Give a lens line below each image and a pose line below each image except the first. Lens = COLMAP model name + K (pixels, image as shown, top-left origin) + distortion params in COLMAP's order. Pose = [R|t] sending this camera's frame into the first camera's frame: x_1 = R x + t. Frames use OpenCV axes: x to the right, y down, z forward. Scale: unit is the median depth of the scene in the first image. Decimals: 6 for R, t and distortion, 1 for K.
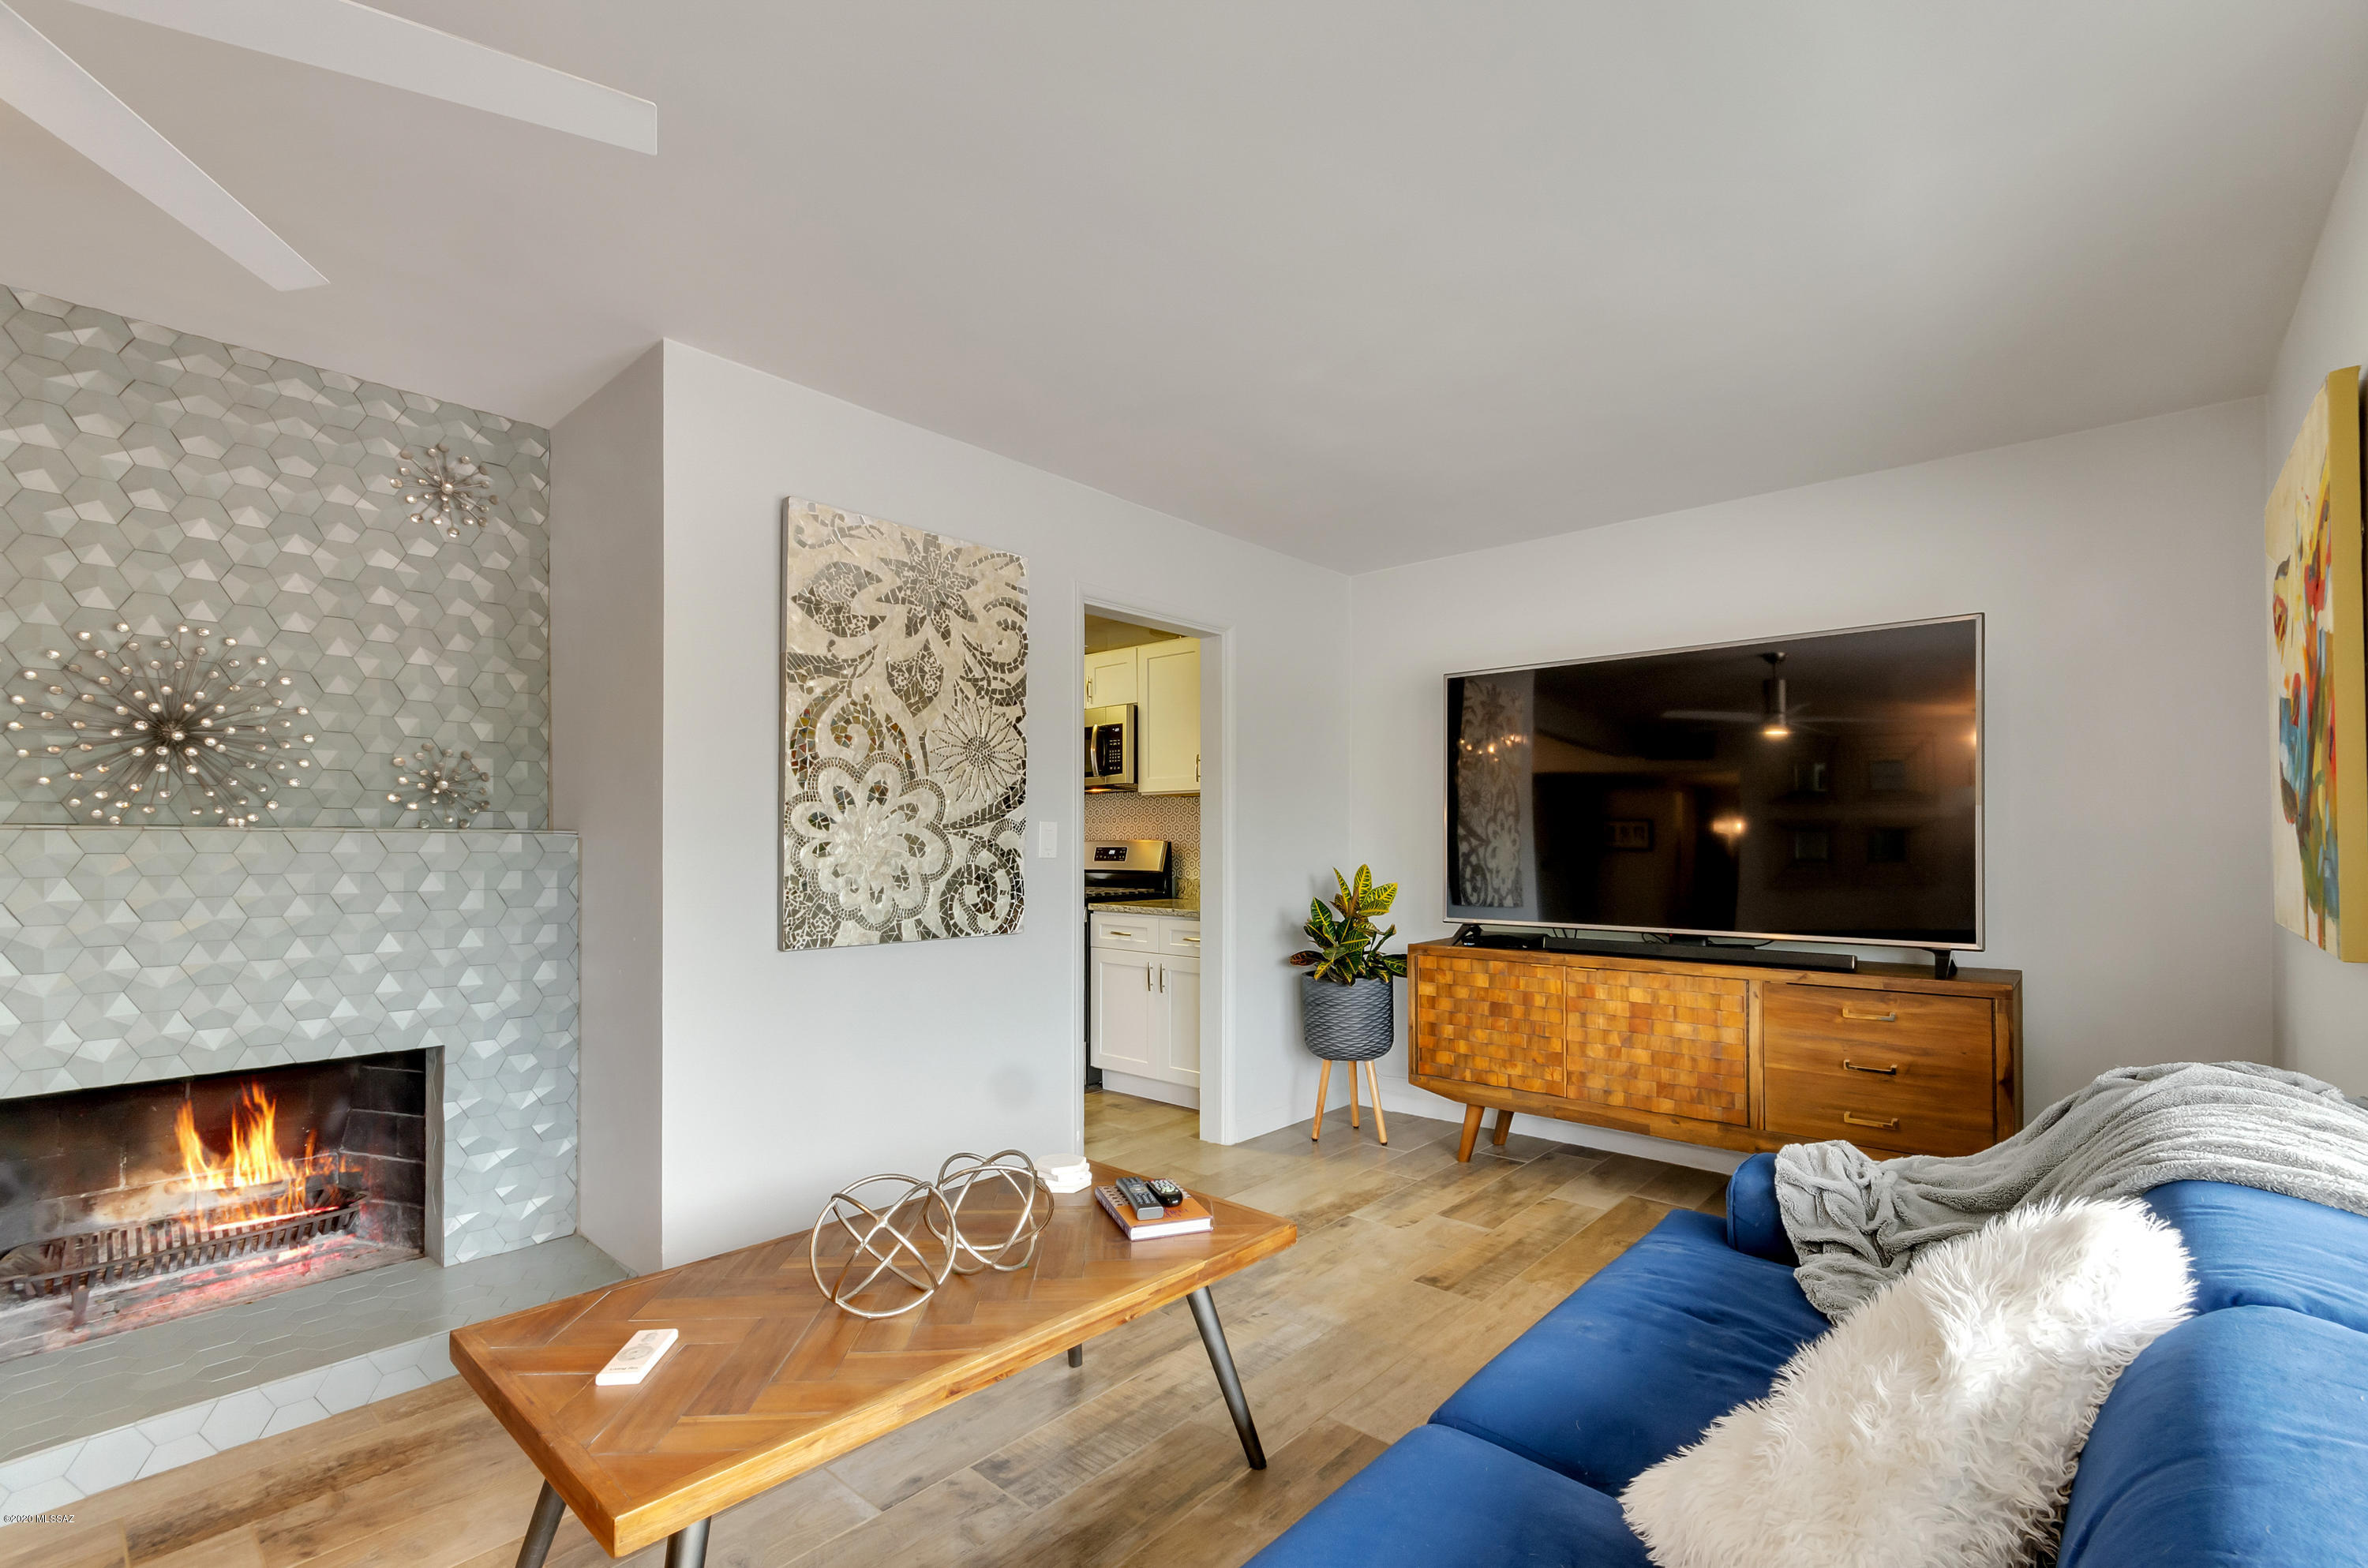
lens RADIAL K [[1055.0, 0, 1213.4], [0, 1055.0, 843.4], [0, 0, 1]] dist [0.004204, 0.001339]
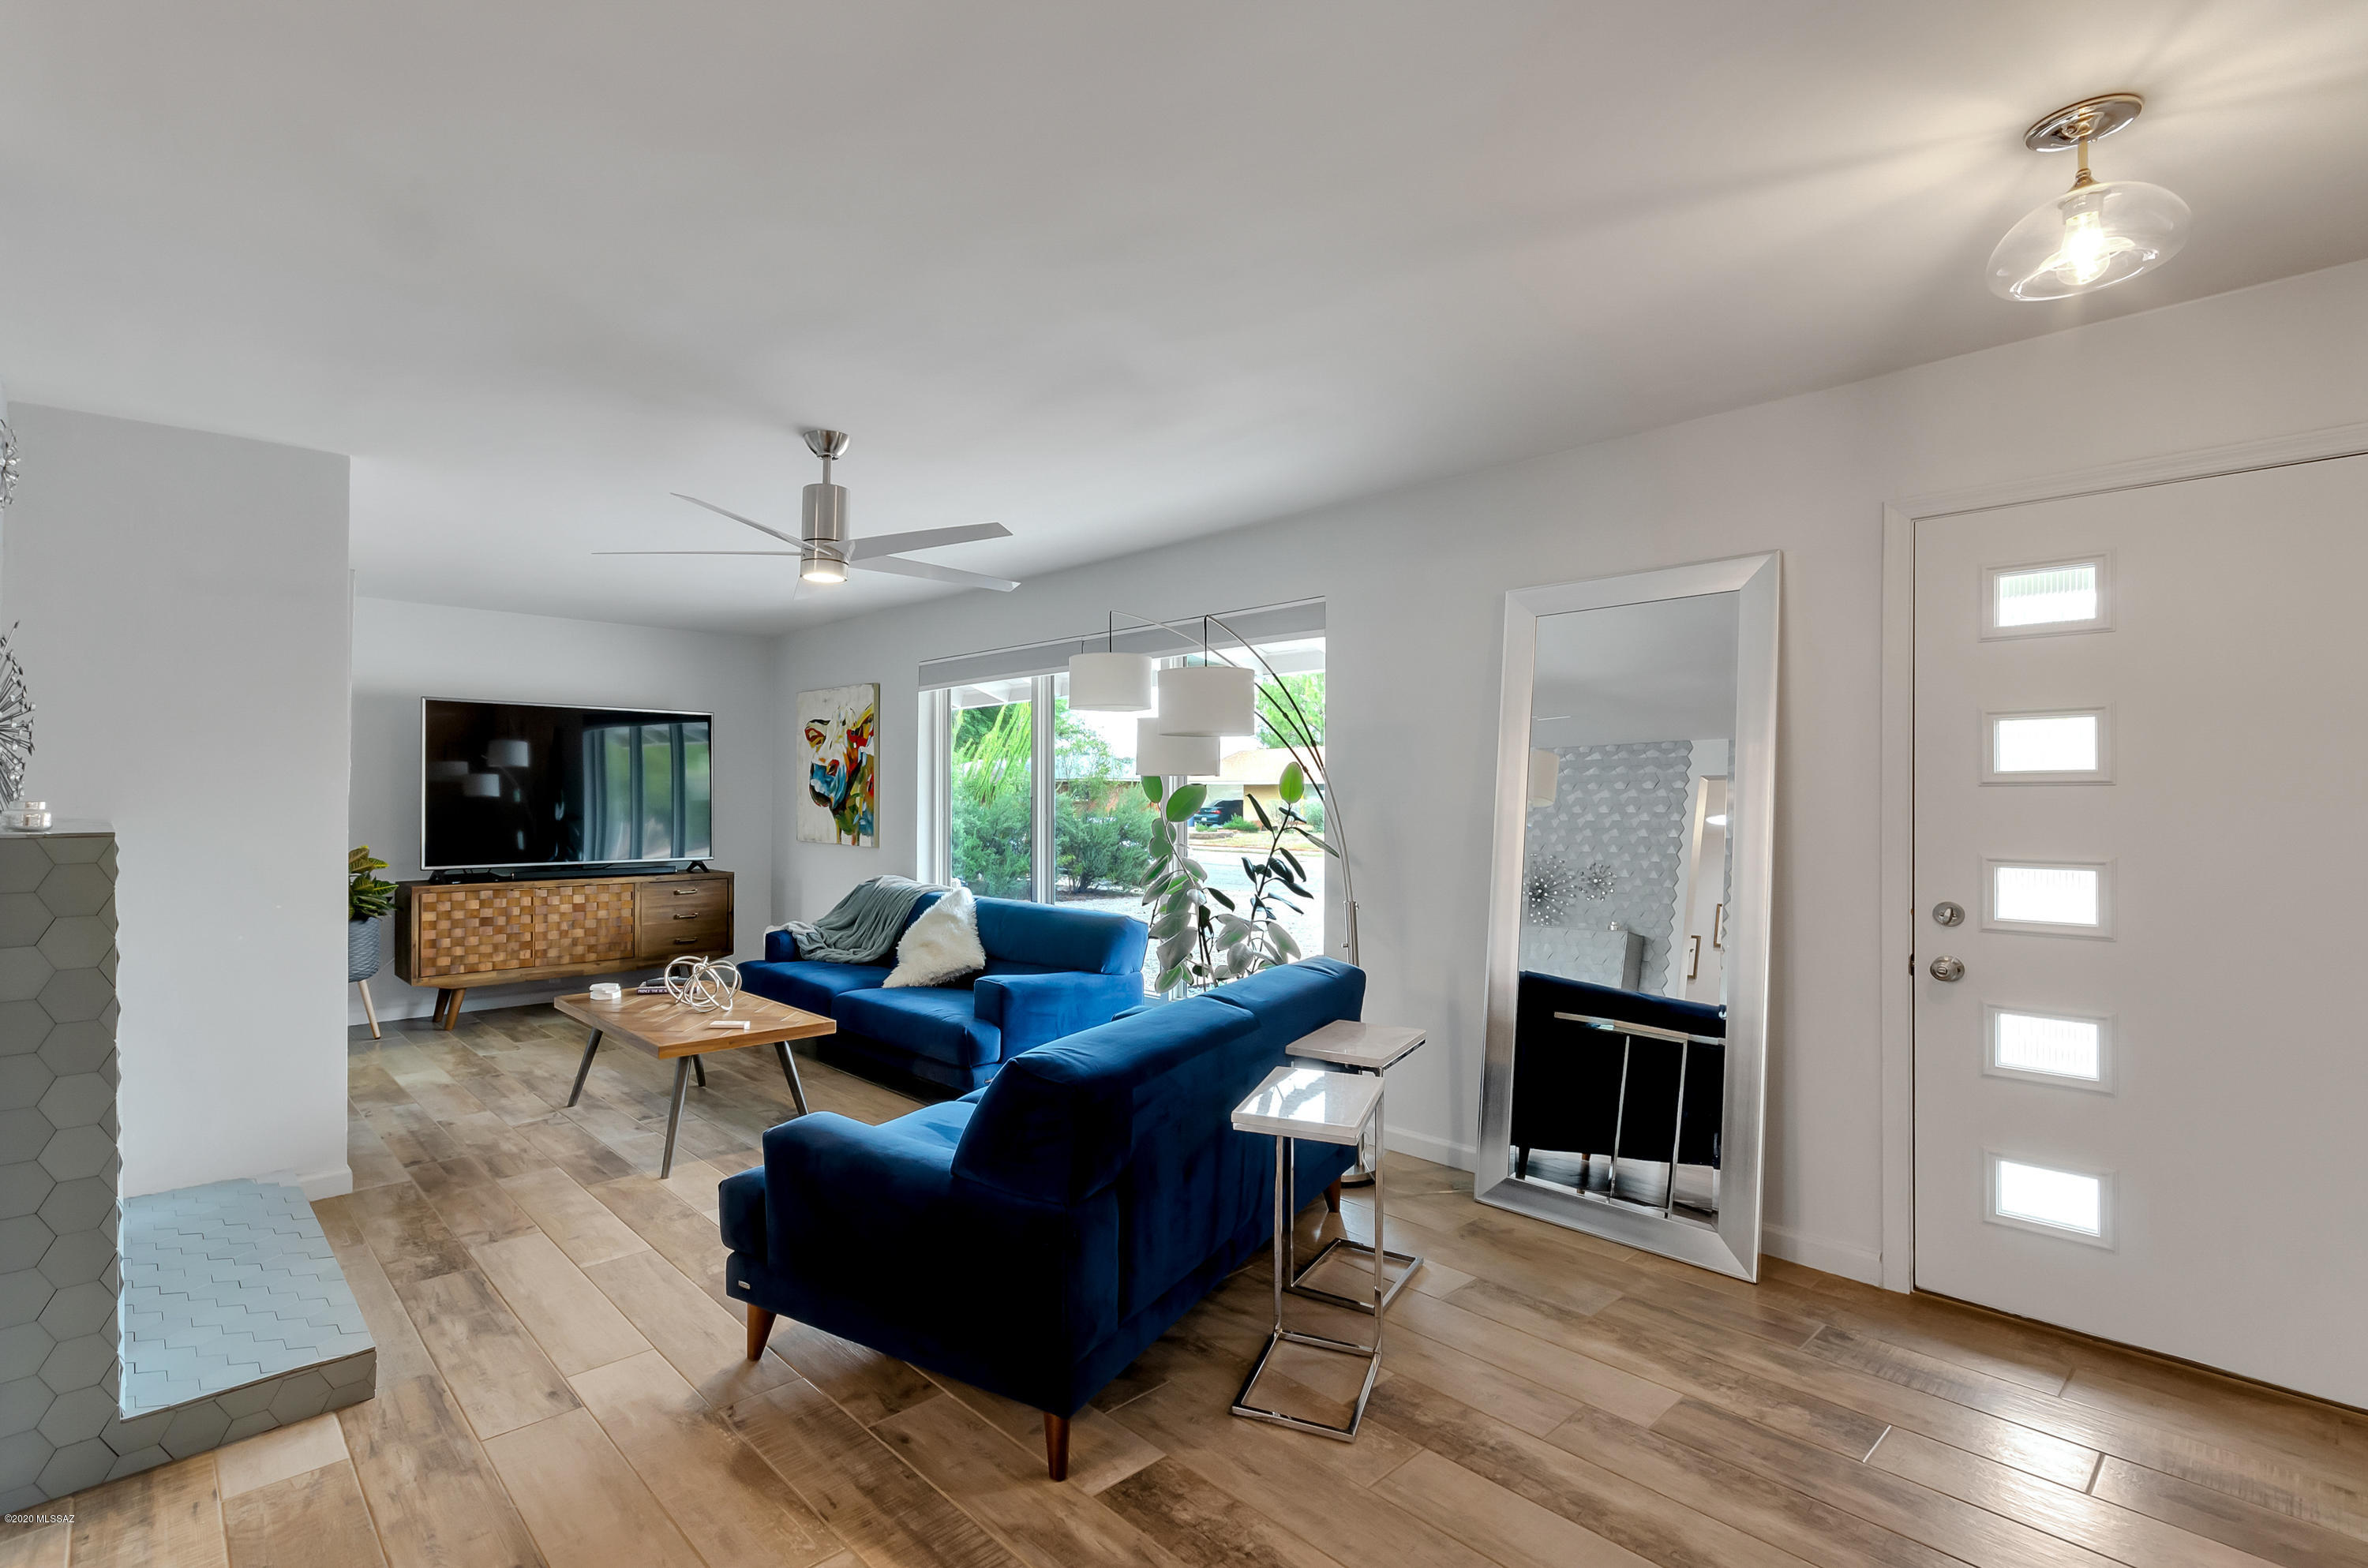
lens RADIAL K [[1092.2, 0, 1055.4], [0, 1092.2, 793.4], [0, 0, 1]] dist [0.003426, 0.000873]
pose [[0.146450, 0.003308, 0.989213, -1.422320], [-0.003151, 0.999991, -0.002877, -0.036508], [-0.989213, -0.002696, 0.146459, -0.084386]]
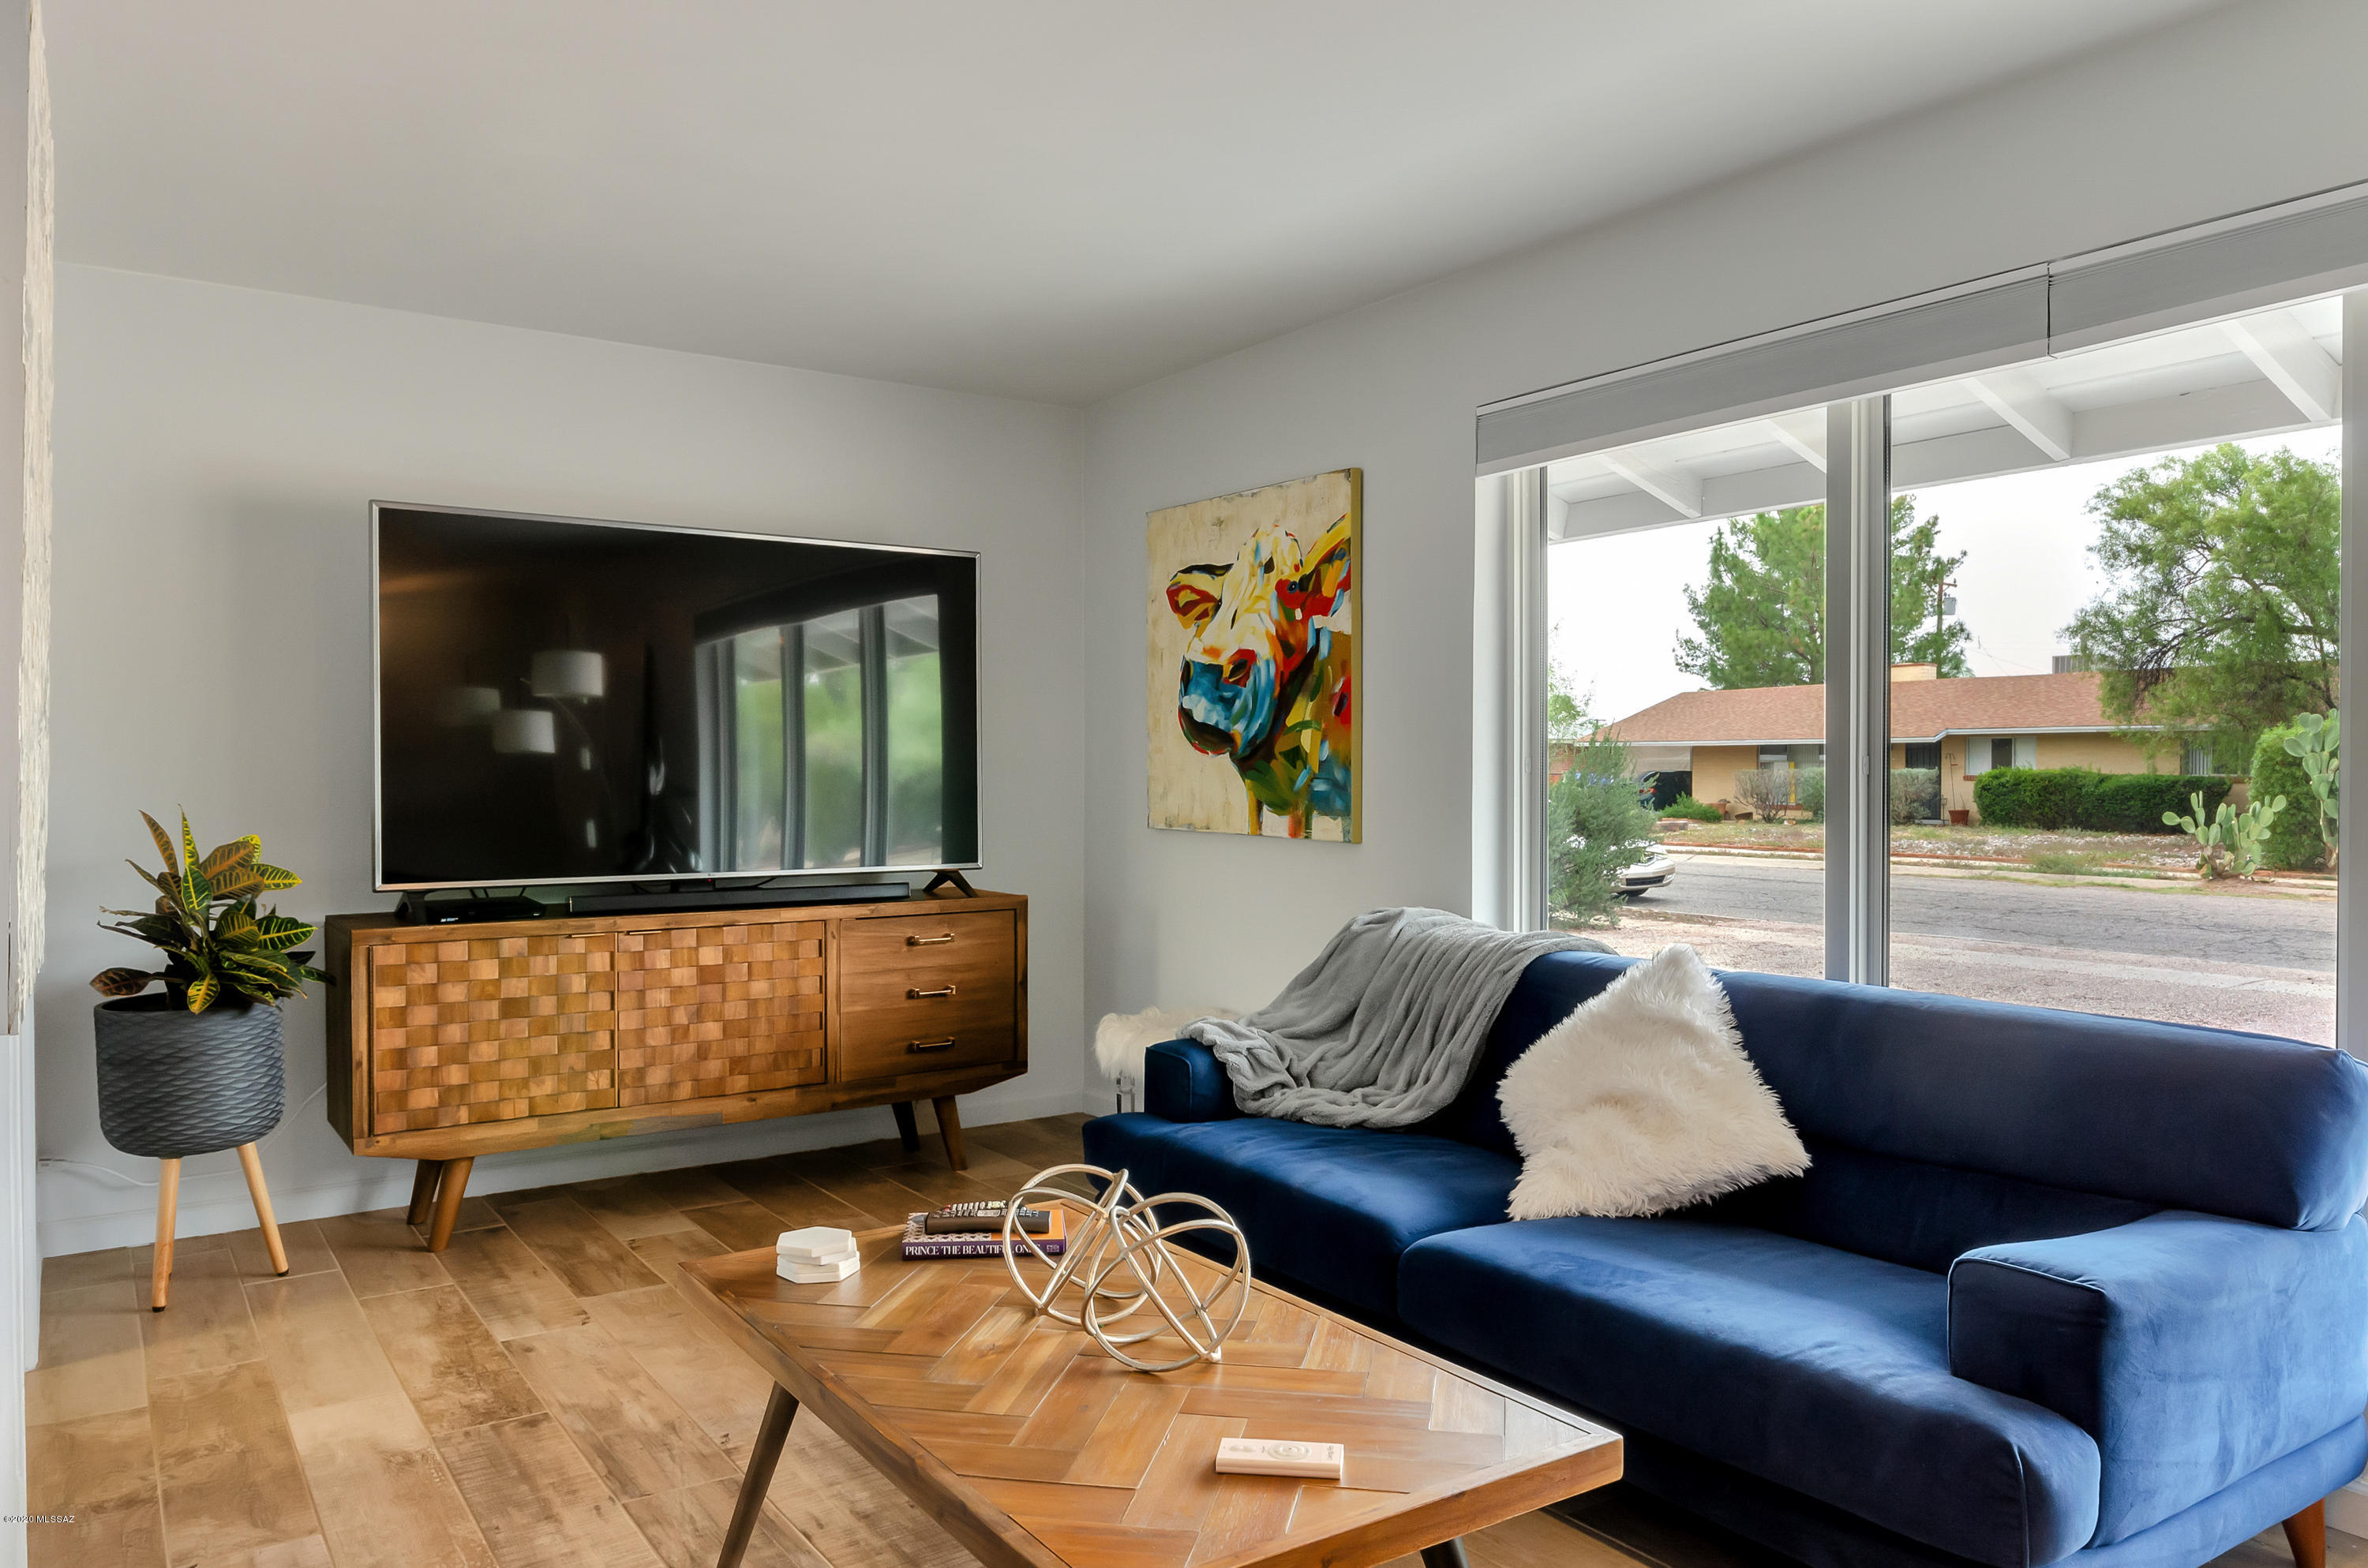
lens RADIAL K [[1624.7, 0, 1163.5], [0, 1624.7, 787.4], [0, 0, 1]] dist [-0.004790, -0.002132]
pose [[0.261427, -0.010288, 0.965168, -0.762209], [0.000708, 0.999945, 0.010466, 0.001173], [-0.965223, -0.002052, 0.261420, 0.361990]]
